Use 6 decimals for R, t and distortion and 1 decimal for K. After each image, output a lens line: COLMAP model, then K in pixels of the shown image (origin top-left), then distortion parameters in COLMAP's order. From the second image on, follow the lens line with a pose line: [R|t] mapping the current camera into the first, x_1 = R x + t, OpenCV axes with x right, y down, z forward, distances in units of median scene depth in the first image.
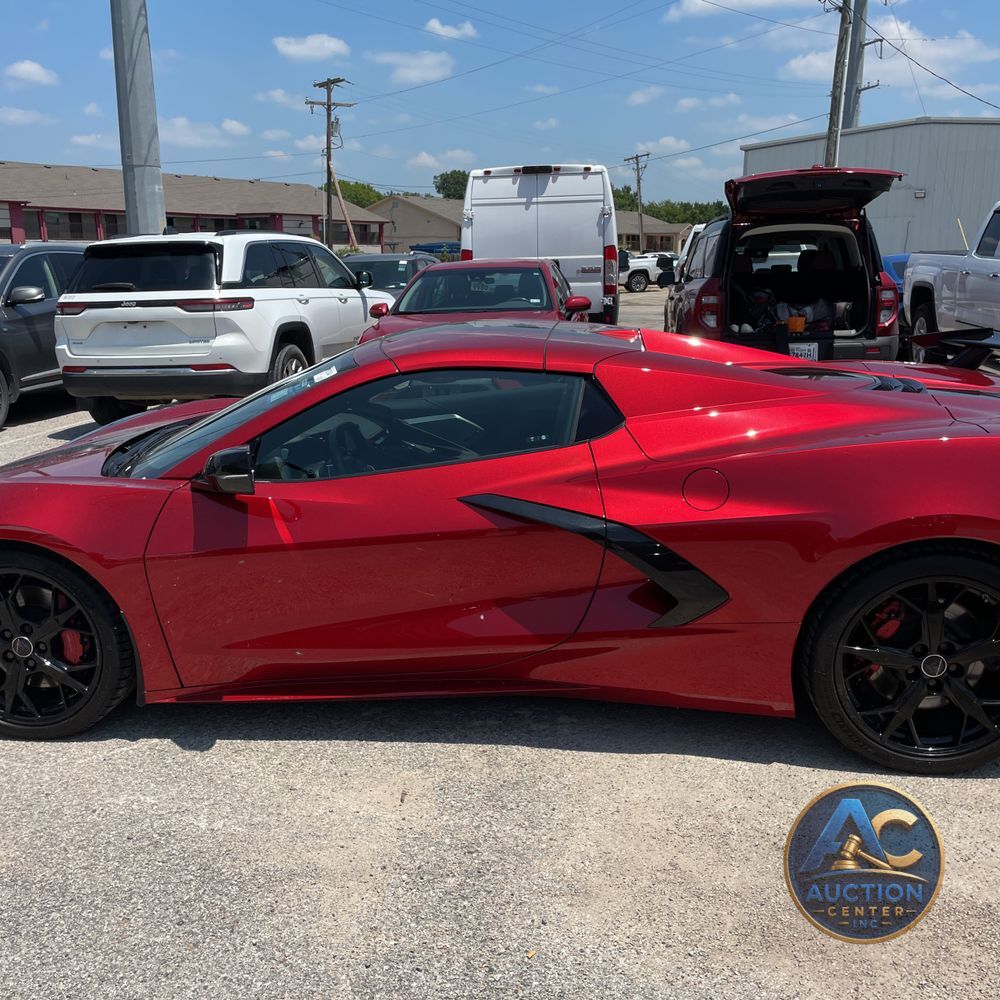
lens RADIAL K [[1004.1, 0, 504.2], [0, 1004.1, 502.9], [0, 0, 1]] dist [0.083383, -0.116147]
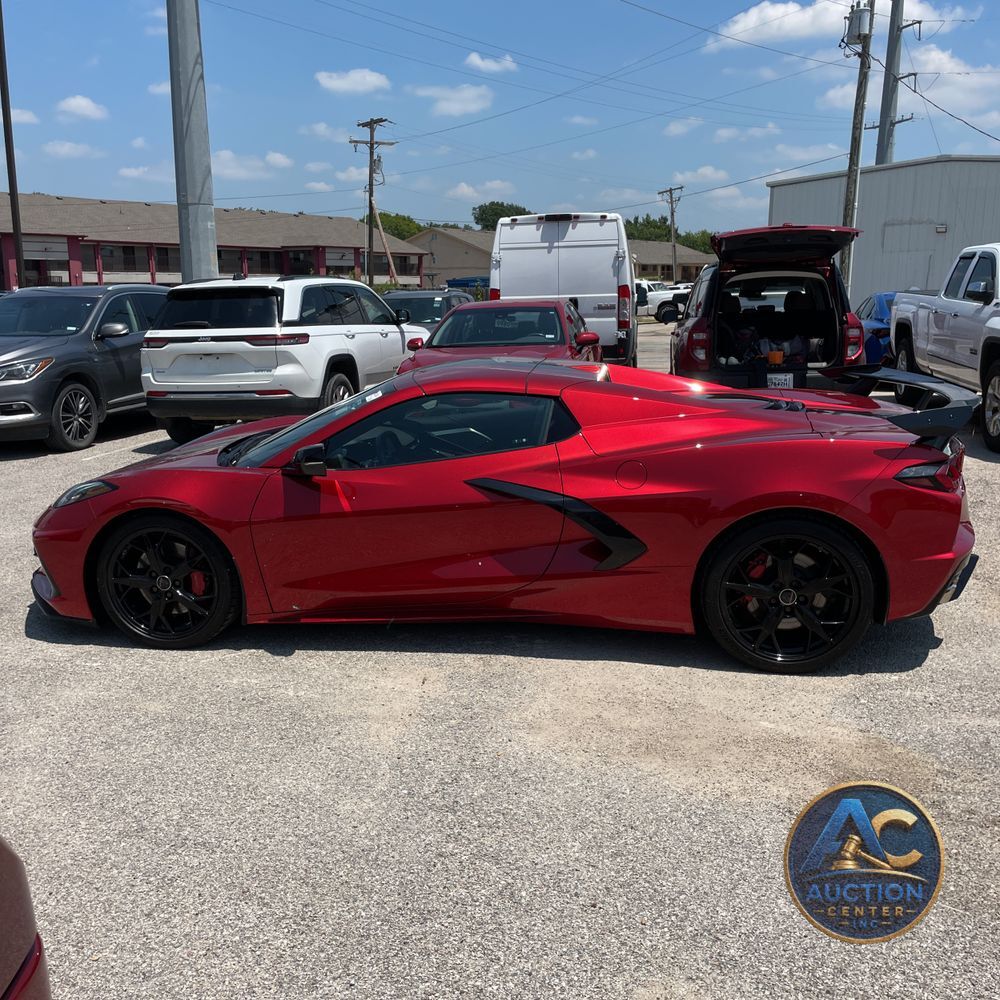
lens RADIAL K [[1004.1, 0, 504.2], [0, 1004.1, 502.9], [0, 0, 1]] dist [0.083383, -0.116147]
pose [[0.999326, 0.007973, -0.035822, 0.022425], [-0.008934, 0.999602, -0.026740, 0.022740], [0.035595, 0.027042, 0.999000, -0.156506]]
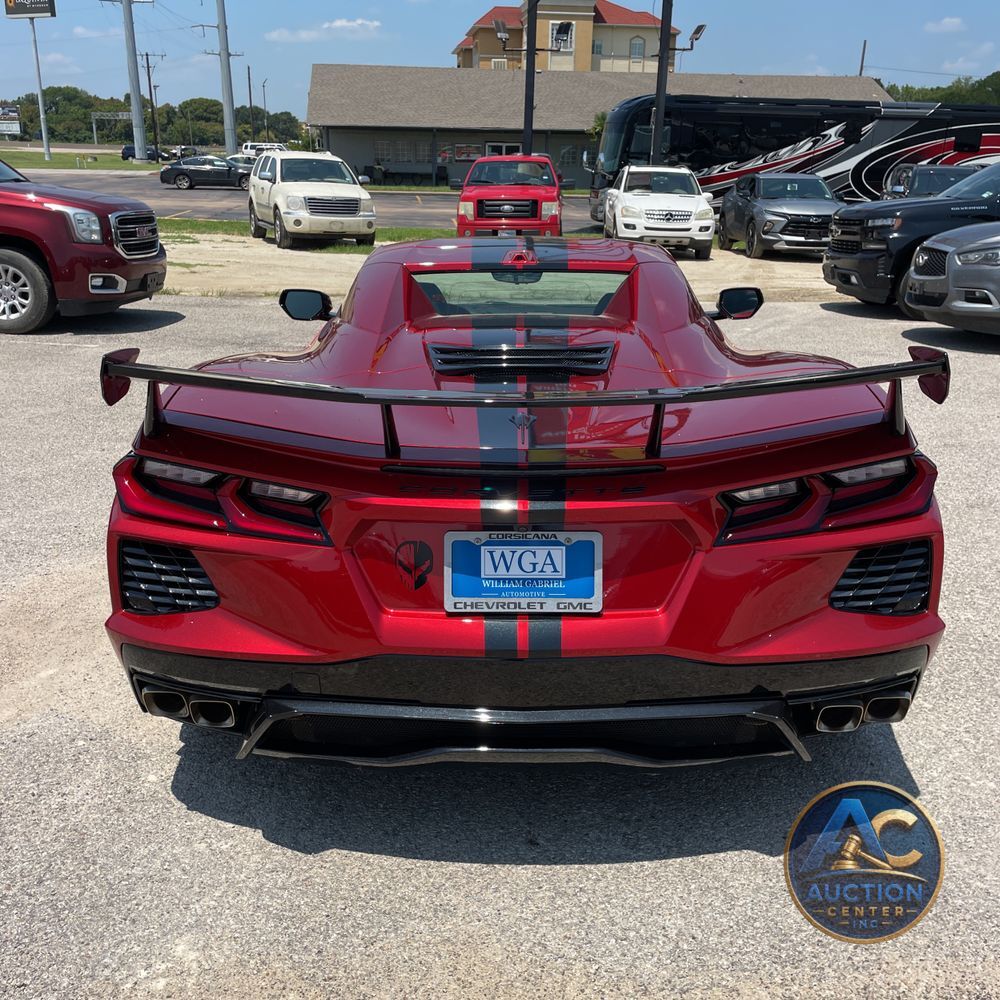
lens RADIAL K [[1004.1, 0, 504.2], [0, 1004.1, 502.9], [0, 0, 1]] dist [0.083383, -0.116147]
pose [[0.093451, 0.322560, -0.941925, 0.457029], [-0.254147, 0.922451, 0.290677, -0.095647], [0.962640, 0.212223, 0.168181, 0.368920]]
